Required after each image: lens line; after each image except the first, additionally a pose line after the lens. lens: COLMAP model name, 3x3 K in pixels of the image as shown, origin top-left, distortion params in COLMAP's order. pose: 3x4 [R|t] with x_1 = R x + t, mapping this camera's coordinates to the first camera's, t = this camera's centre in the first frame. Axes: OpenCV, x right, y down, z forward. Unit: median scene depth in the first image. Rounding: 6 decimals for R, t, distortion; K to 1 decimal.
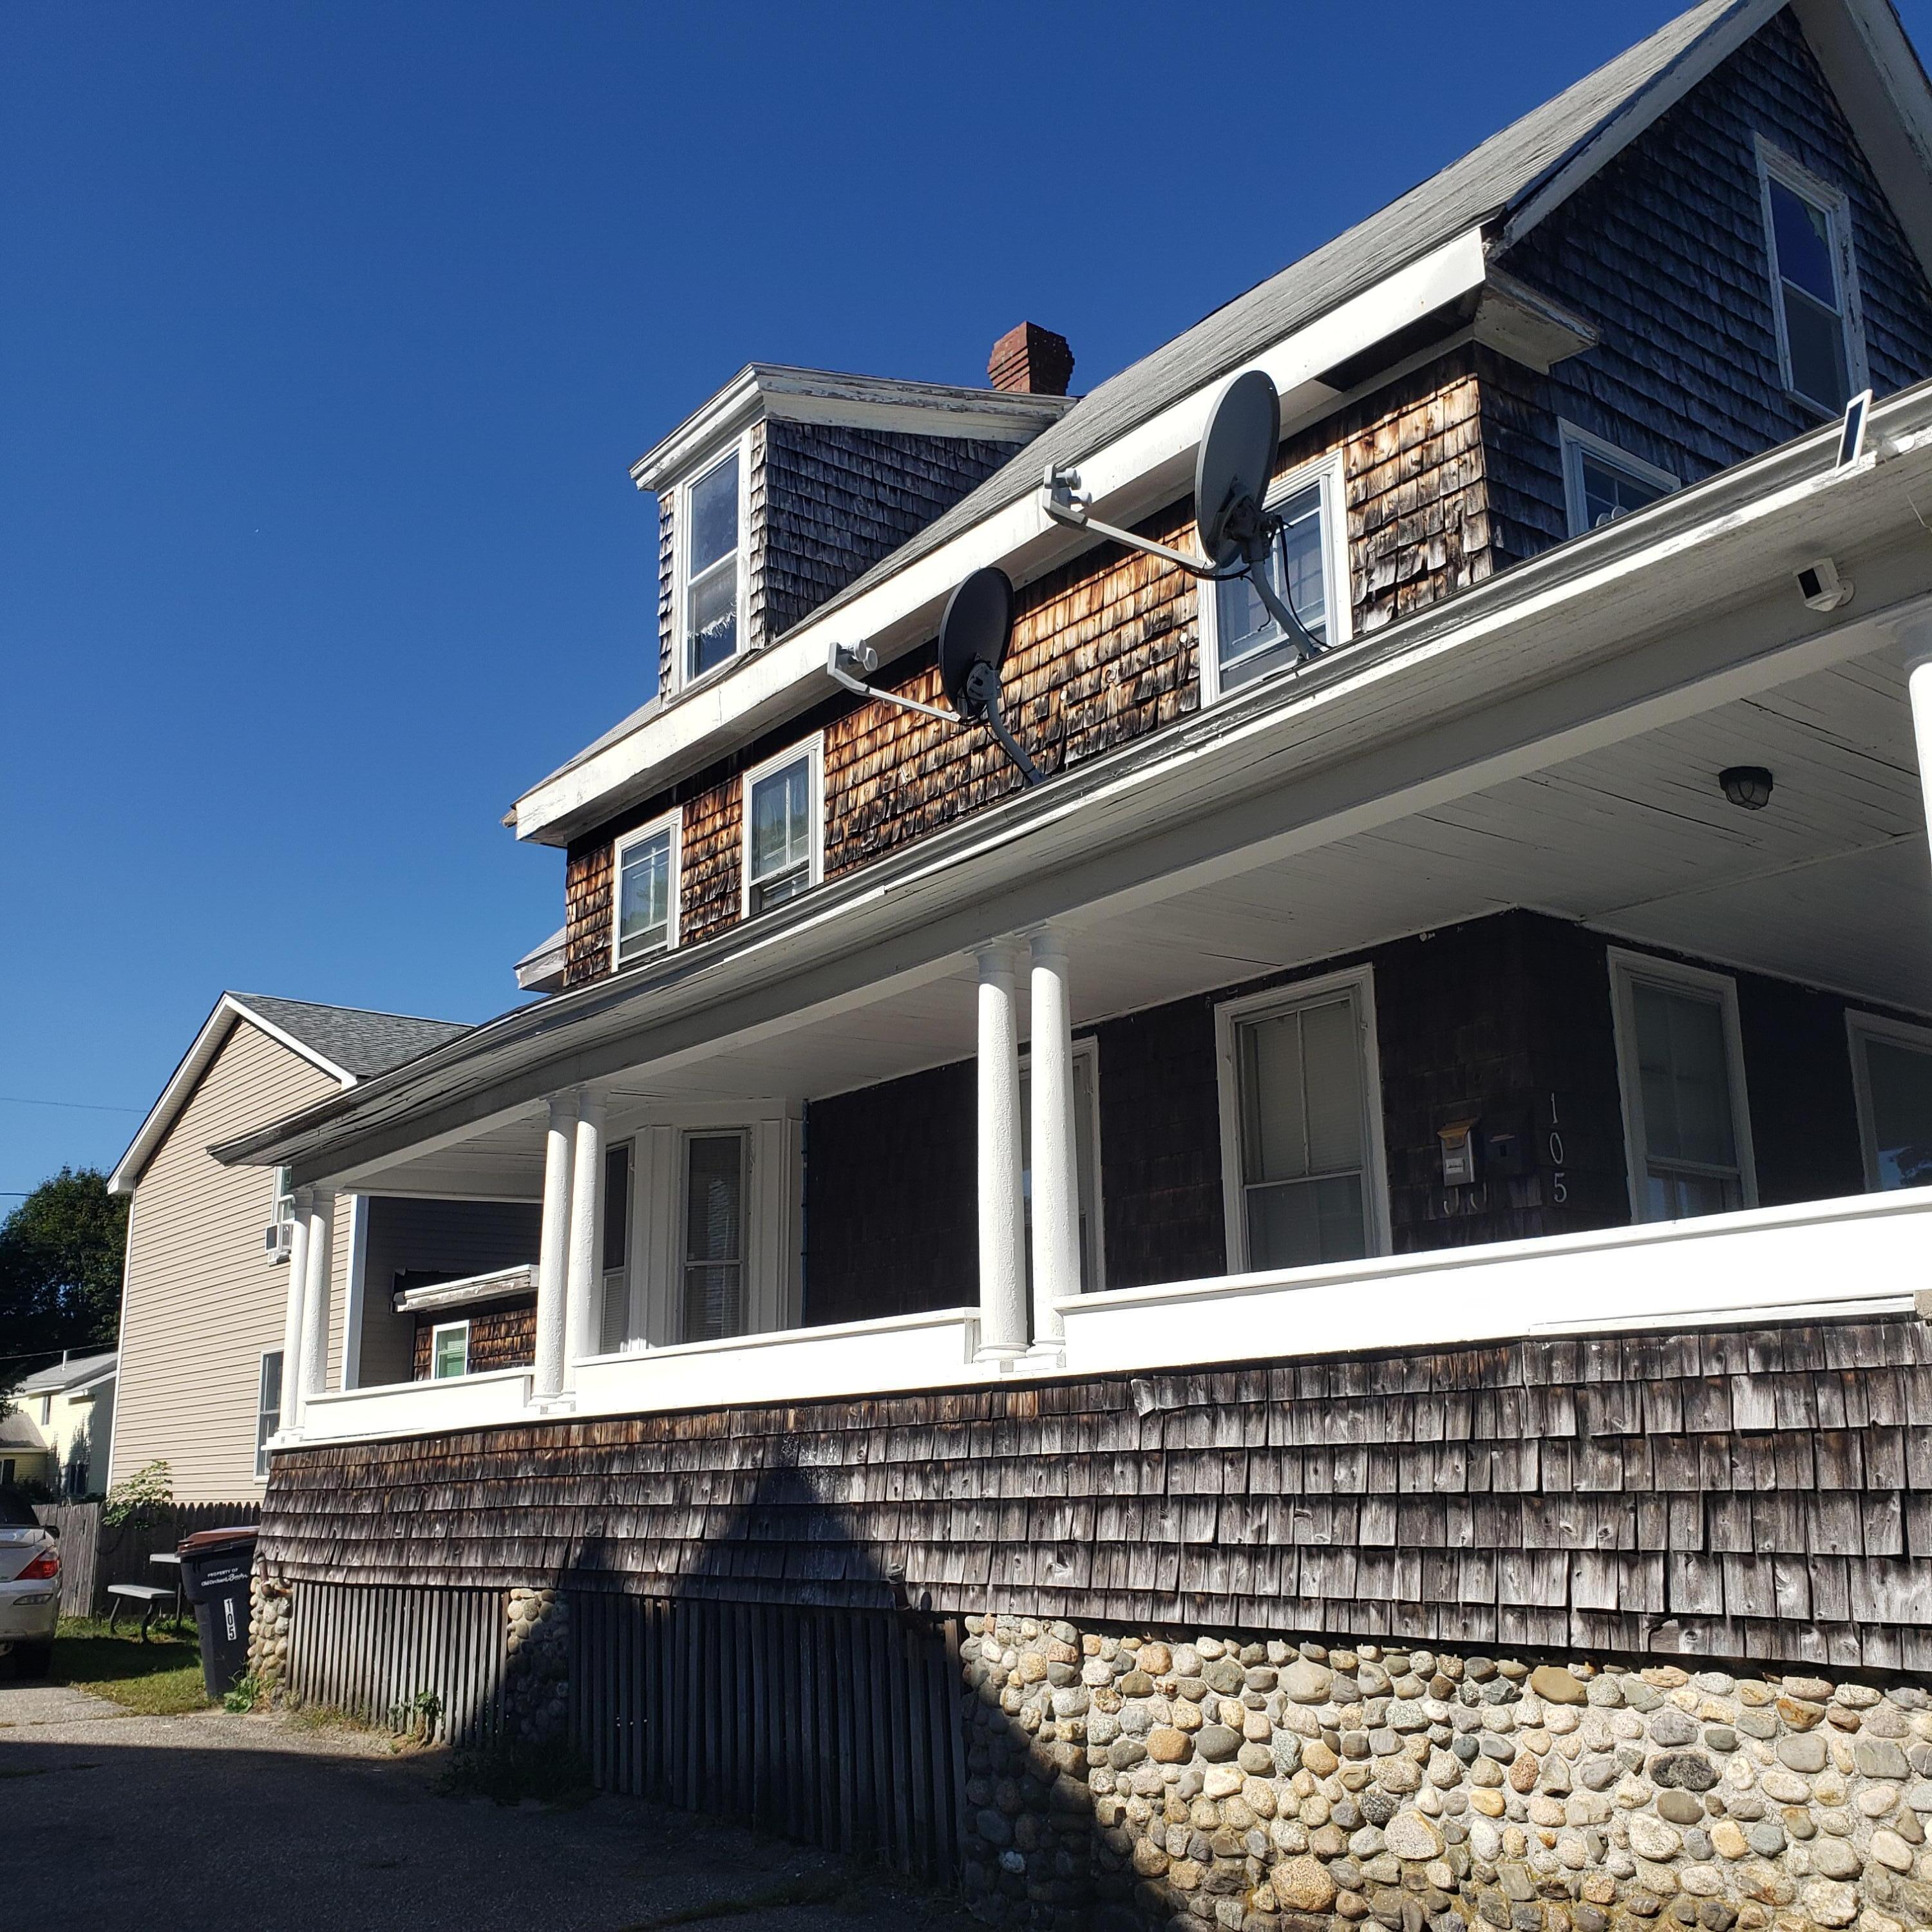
lens RADIAL K [[1979.4, 0, 962.5], [0, 1979.4, 975.7], [0, 0, 1]] dist [0.023252, 0.000000]
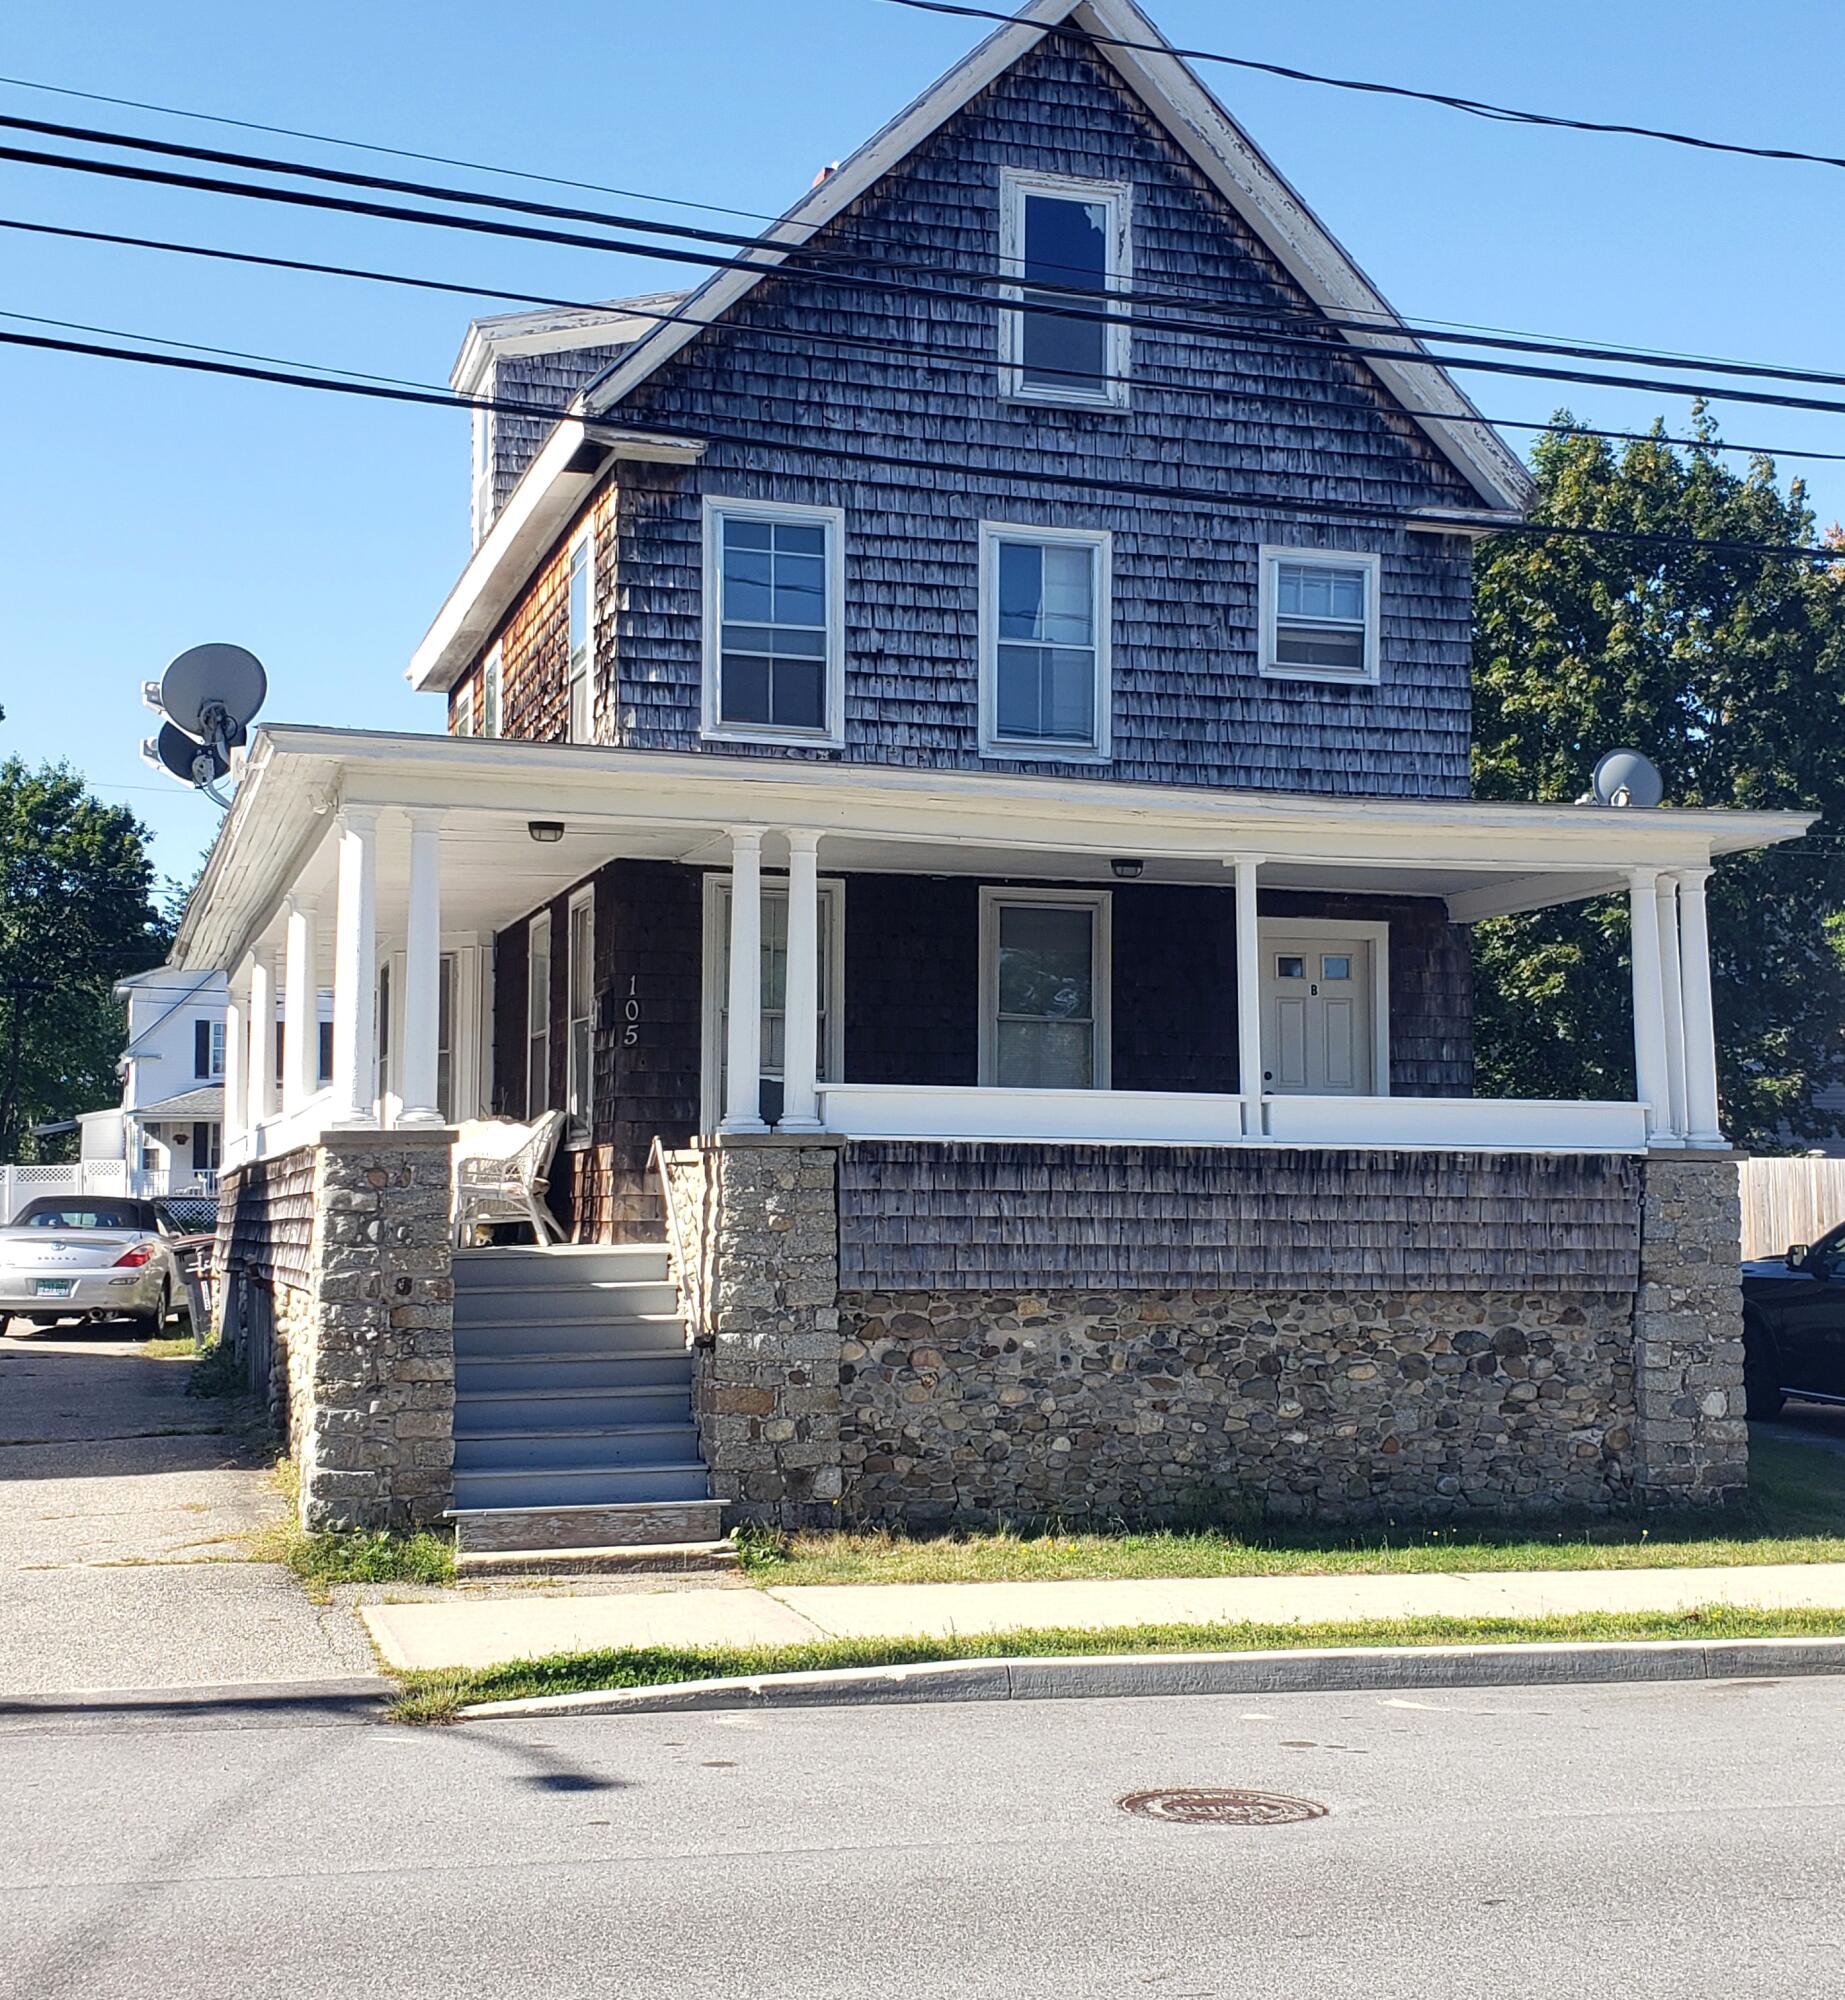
lens RADIAL K [[2764.1, 0, 1011.0], [0, 2764.1, 989.8], [0, 0, 1]] dist [0.122975, 0.000000]
pose [[0.945073, -0.014291, -0.326547, 1.832605], [0.070361, 0.984517, 0.160546, -0.371929], [0.319197, -0.174704, 0.931446, -1.368479]]
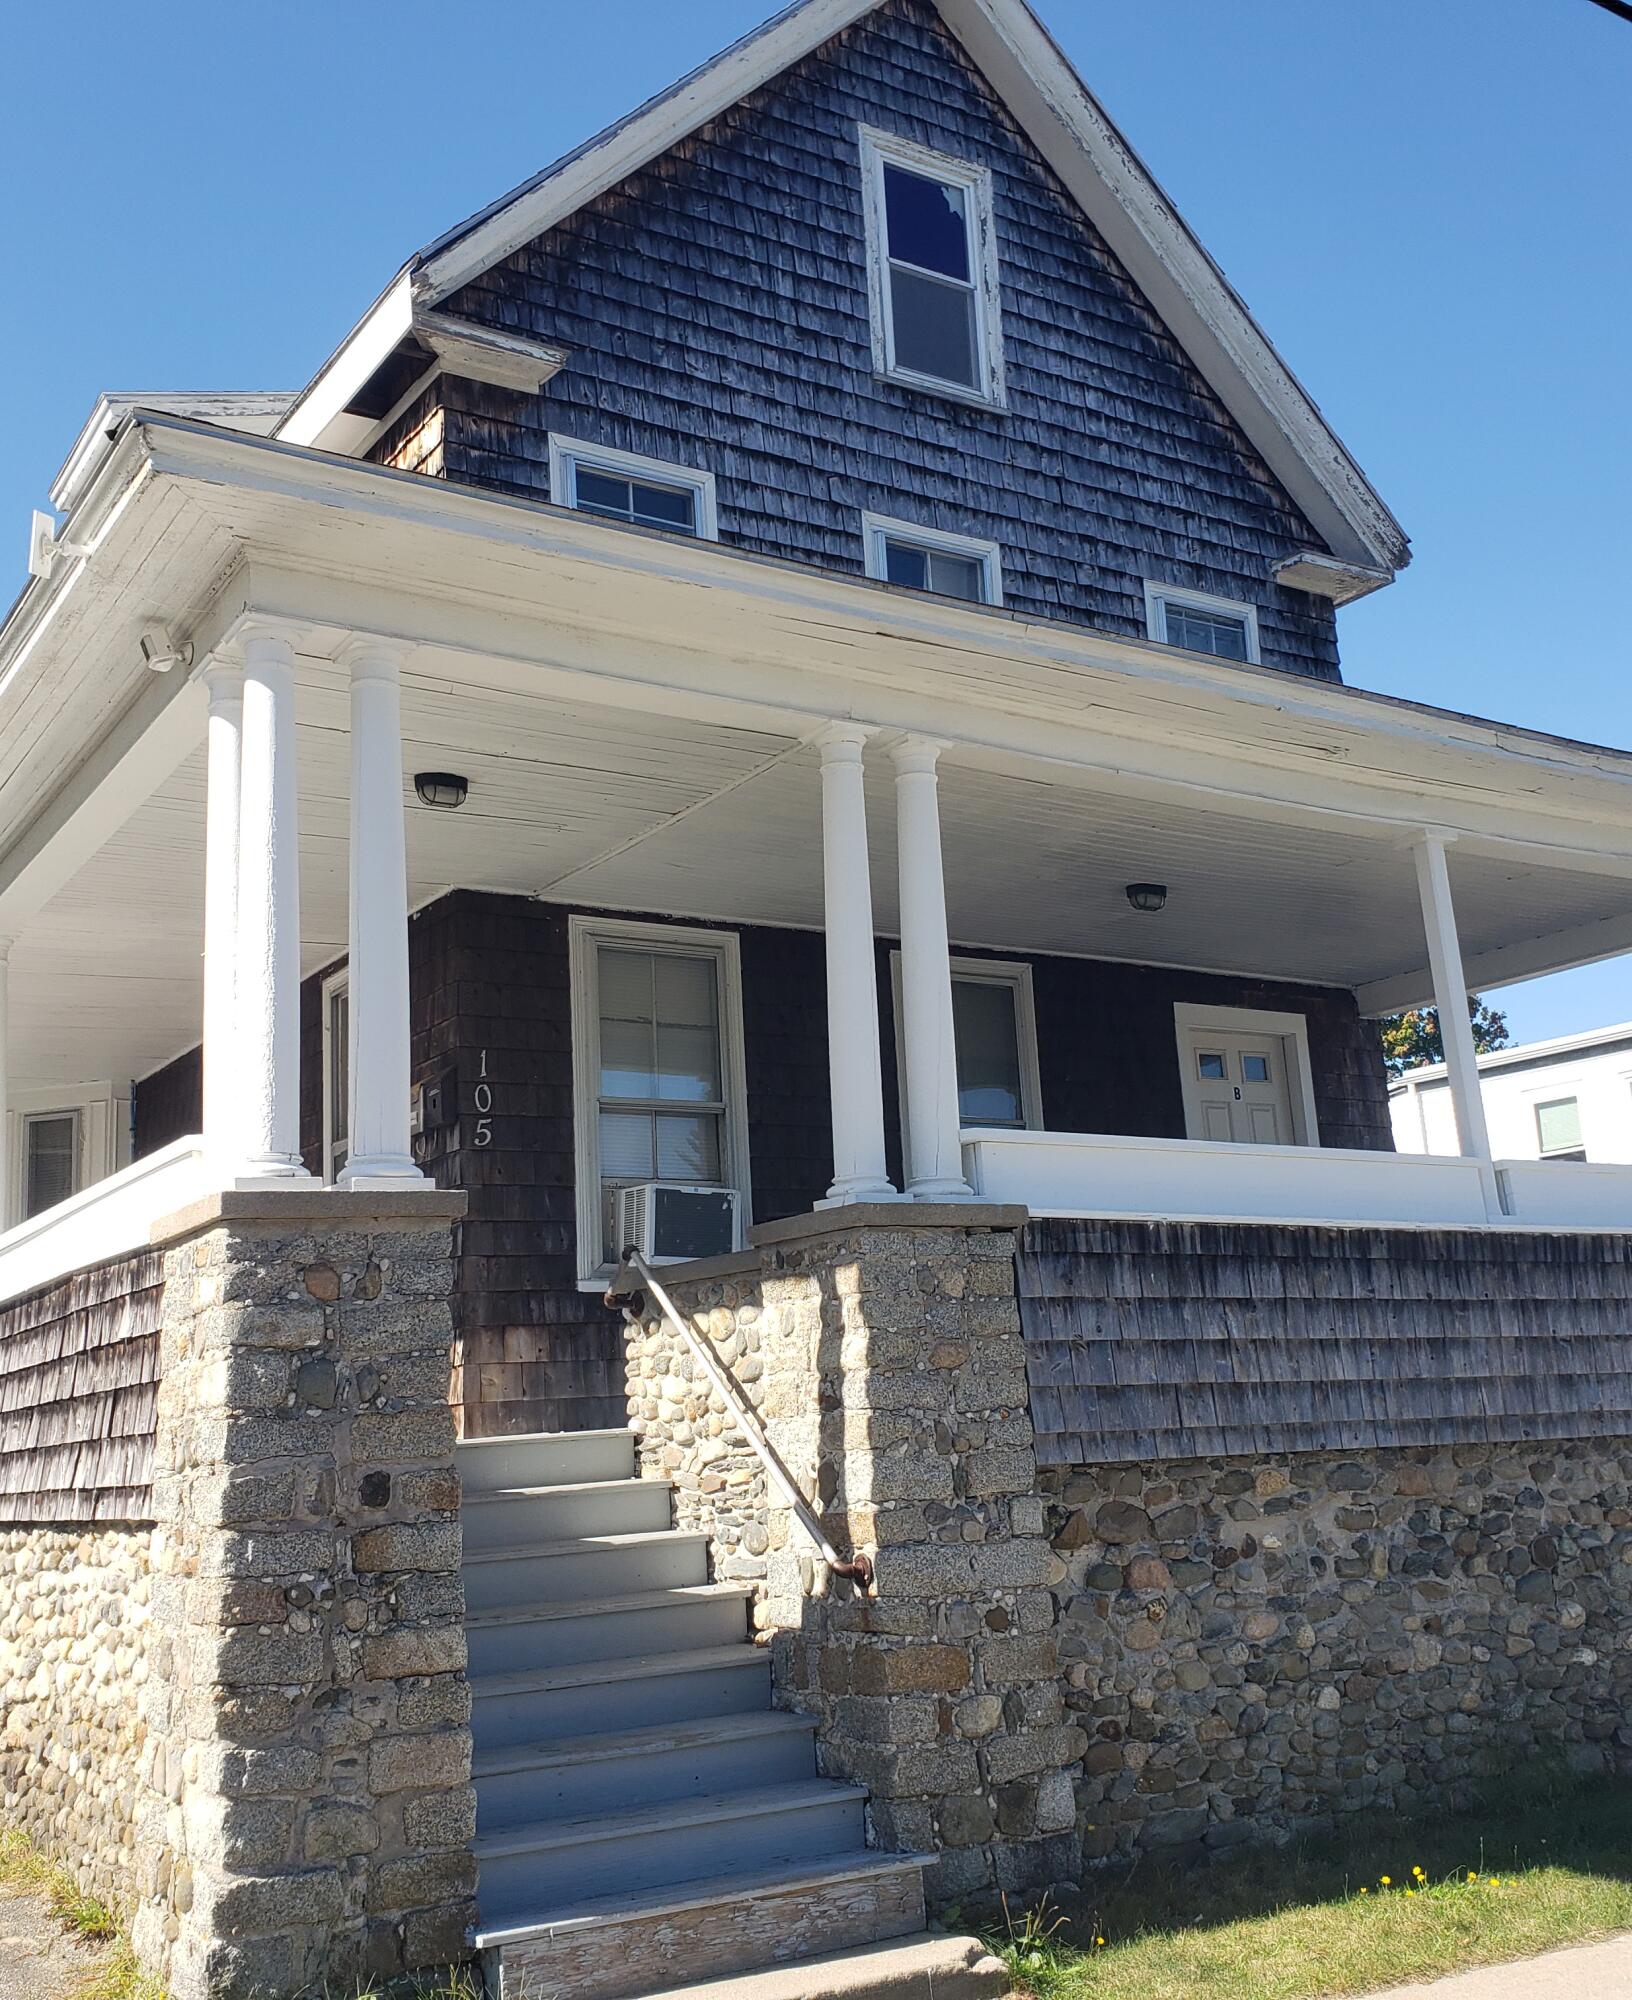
lens RADIAL K [[2058.8, 0, 785.9], [0, 2058.8, 992.0], [0, 0, 1]] dist [0.020005, 0.000000]
pose [[0.994784, -0.059447, -0.082886, 0.795758], [0.062475, 0.997453, 0.034424, -0.006030], [0.080629, -0.039422, 0.995964, -0.215027]]
